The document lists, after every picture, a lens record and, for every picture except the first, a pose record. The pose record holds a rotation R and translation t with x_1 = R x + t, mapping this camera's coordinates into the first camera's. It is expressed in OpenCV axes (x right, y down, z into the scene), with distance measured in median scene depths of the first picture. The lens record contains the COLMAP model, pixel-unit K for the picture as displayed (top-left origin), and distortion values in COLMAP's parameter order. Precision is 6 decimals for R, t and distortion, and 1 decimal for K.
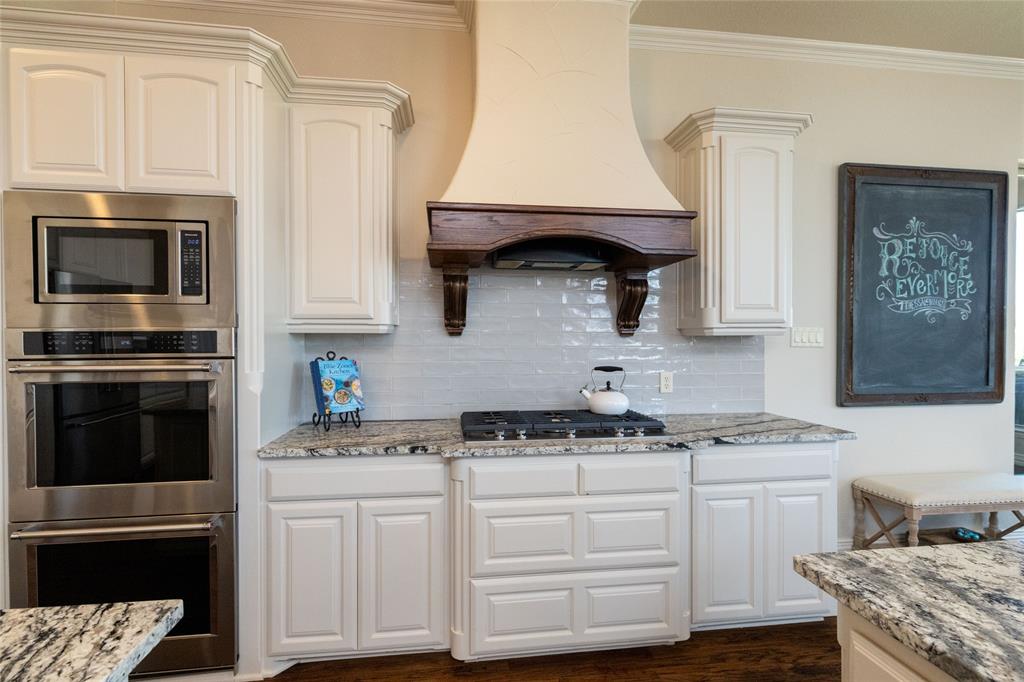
lens RADIAL K [[478.7, 0, 509.5], [0, 478.7, 344.7], [0, 0, 1]] dist [-0.001693, 0.000858]
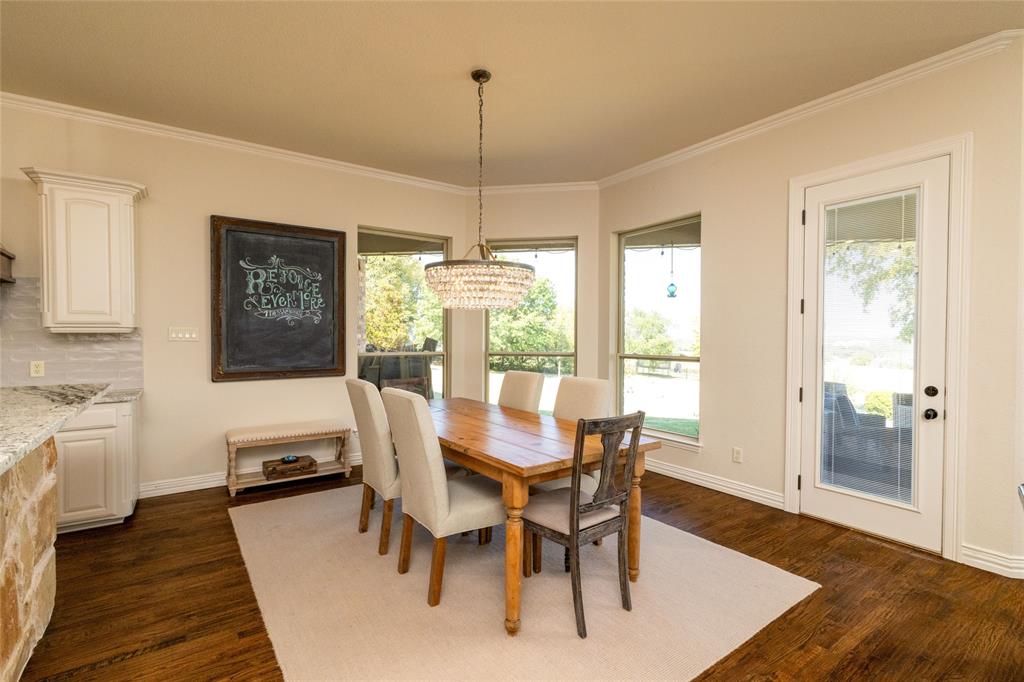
lens RADIAL K [[478.7, 0, 511.9], [0, 478.7, 342.1], [0, 0, 1]] dist [-0.001693, 0.000858]
pose [[0.880512, -0.004868, 0.473999, 0.941717], [0.004441, 0.999988, 0.002020, 0.010415], [-0.474003, 0.000326, 0.880523, -0.831691]]
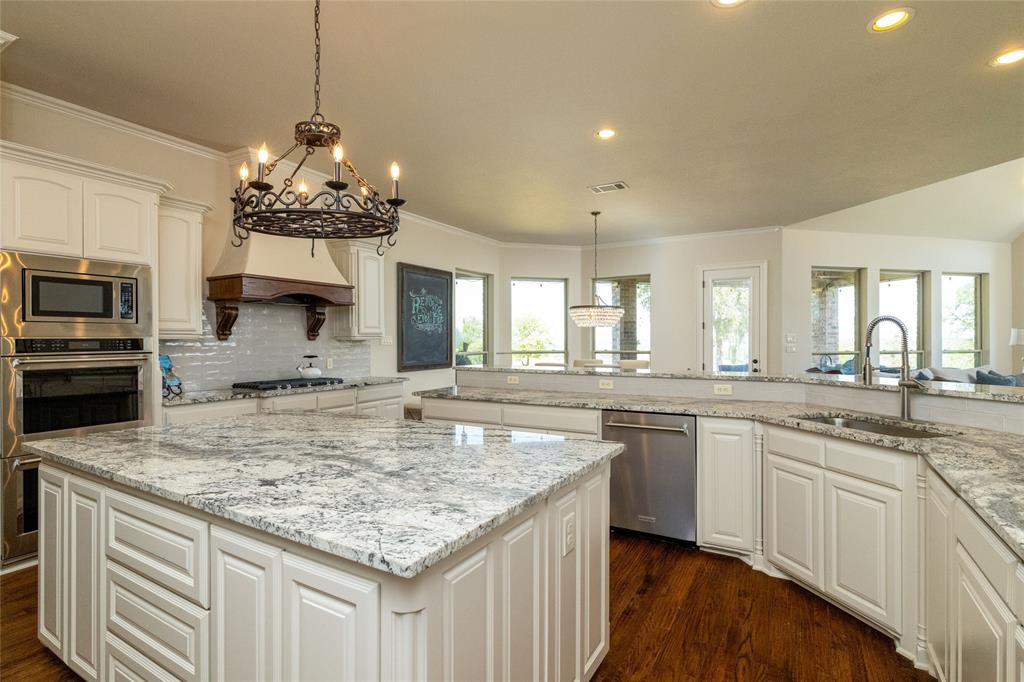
lens RADIAL K [[478.7, 0, 503.0], [0, 478.7, 339.0], [0, 0, 1]] dist [-0.001693, 0.000858]
pose [[0.628528, -0.001175, 0.777786, -0.841944], [0.015717, 0.999814, -0.011190, 0.011513], [-0.777628, 0.019258, 0.628430, -0.884795]]
